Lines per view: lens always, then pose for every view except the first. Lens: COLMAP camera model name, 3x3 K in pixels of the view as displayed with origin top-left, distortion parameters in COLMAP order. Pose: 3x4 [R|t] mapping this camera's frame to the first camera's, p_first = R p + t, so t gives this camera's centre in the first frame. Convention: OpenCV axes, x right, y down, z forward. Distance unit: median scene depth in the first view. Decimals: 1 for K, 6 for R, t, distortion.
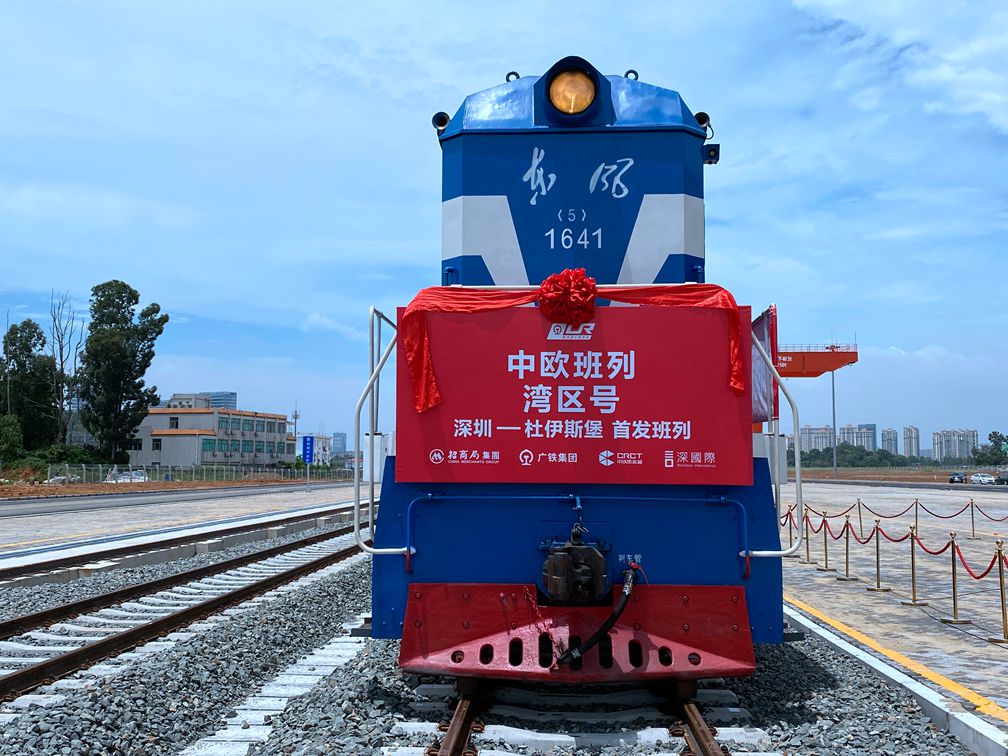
lens RADIAL K [[1012.7, 0, 502.3], [0, 1012.7, 386.1], [0, 0, 1]] dist [0.077763, 0.000000]
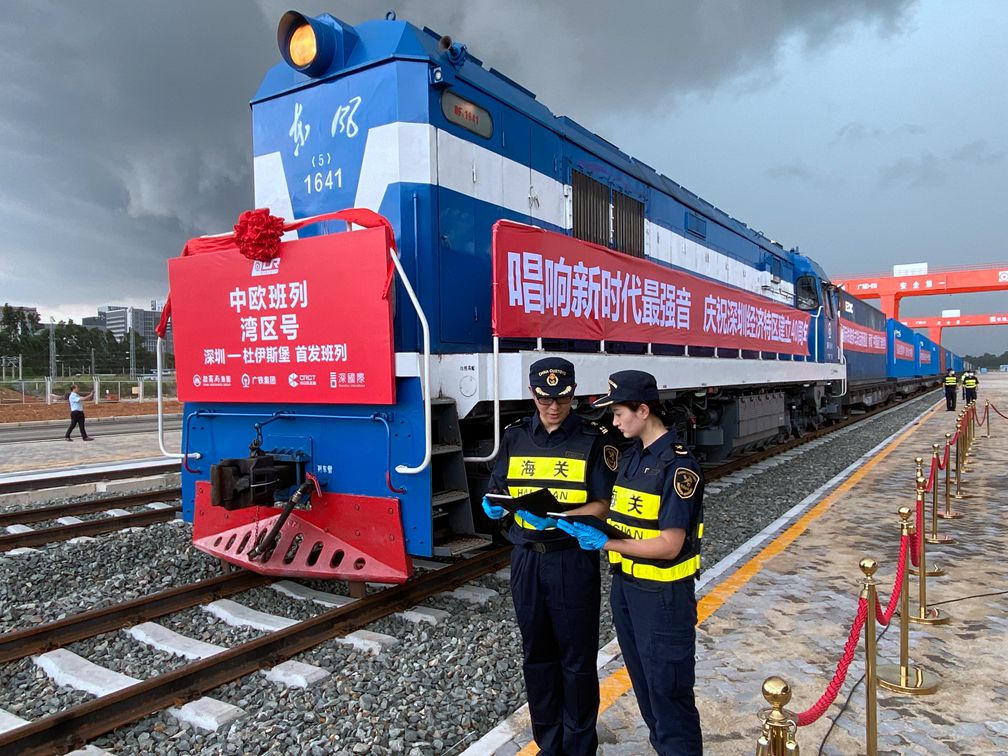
lens RADIAL K [[695.6, 0, 501.3], [0, 695.6, 381.2], [0, 0, 1]] dist [0.052615, 0.000921]
pose [[0.886928, -0.015935, -0.461633, 0.652877], [0.061286, 0.994629, 0.083414, 0.022259], [0.457825, -0.102274, 0.883140, 0.426284]]
